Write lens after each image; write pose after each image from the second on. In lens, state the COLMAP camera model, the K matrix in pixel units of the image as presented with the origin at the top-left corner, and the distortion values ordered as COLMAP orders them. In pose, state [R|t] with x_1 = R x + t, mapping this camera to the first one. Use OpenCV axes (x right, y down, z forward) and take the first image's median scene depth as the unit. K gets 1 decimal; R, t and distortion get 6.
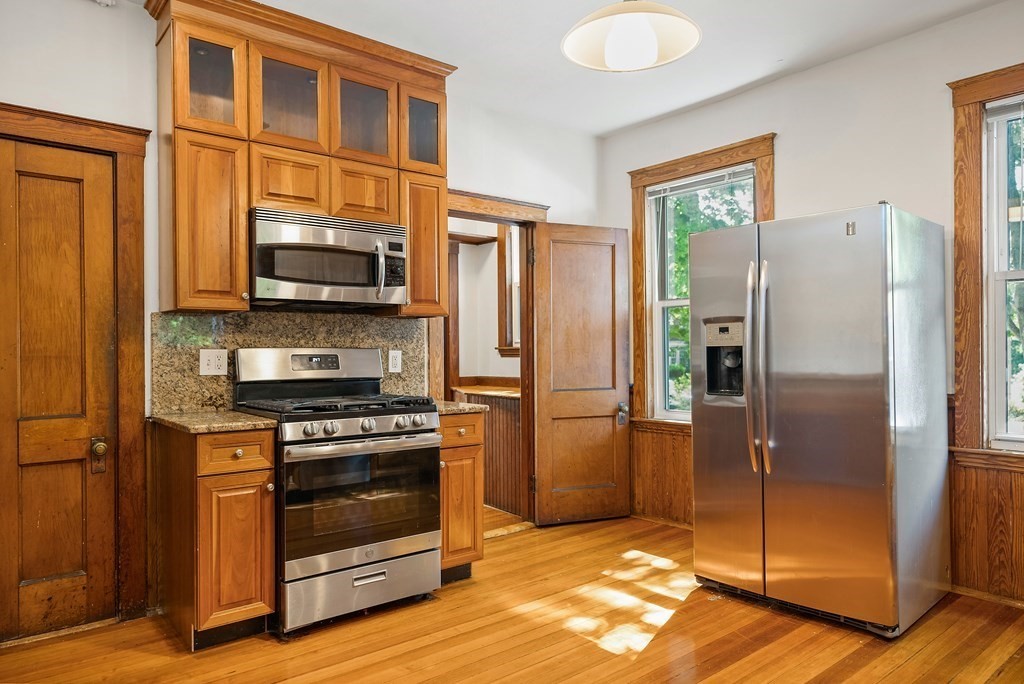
lens RADIAL K [[670.1, 0, 512.8], [0, 670.1, 349.5], [0, 0, 1]] dist [0.004509, 0.001409]
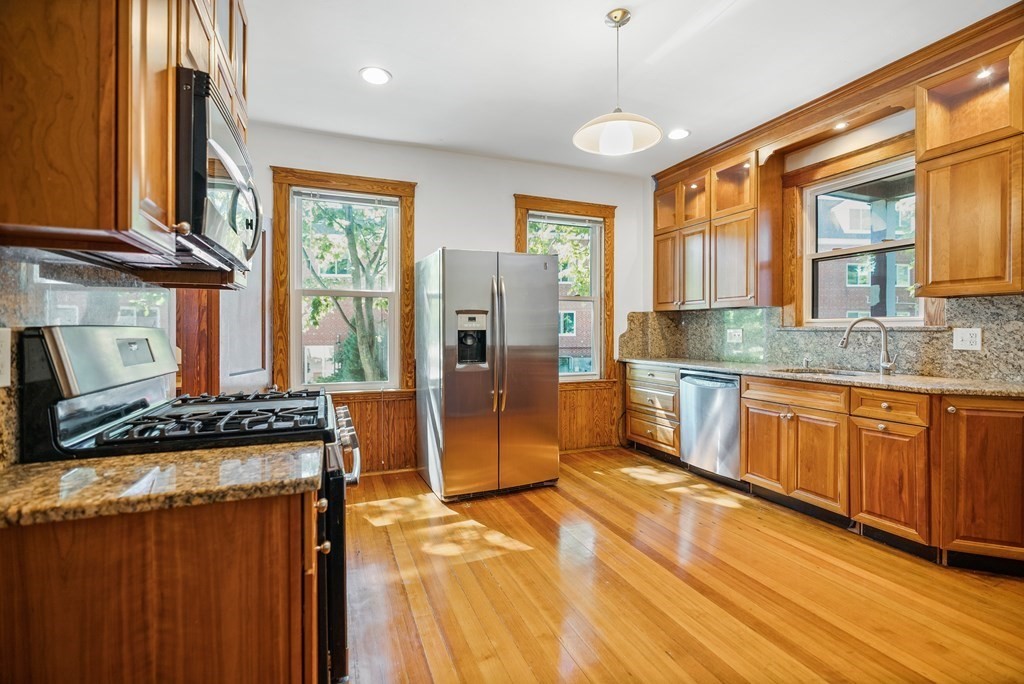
lens RADIAL K [[467.0, 0, 513.9], [0, 467.0, 331.7], [0, 0, 1]] dist [-0.001038, -0.000395]
pose [[0.305523, 0.004515, 0.952174, -0.628213], [-0.003118, 0.999988, -0.003741, 0.002292], [-0.952180, -0.001826, 0.305533, 0.604738]]
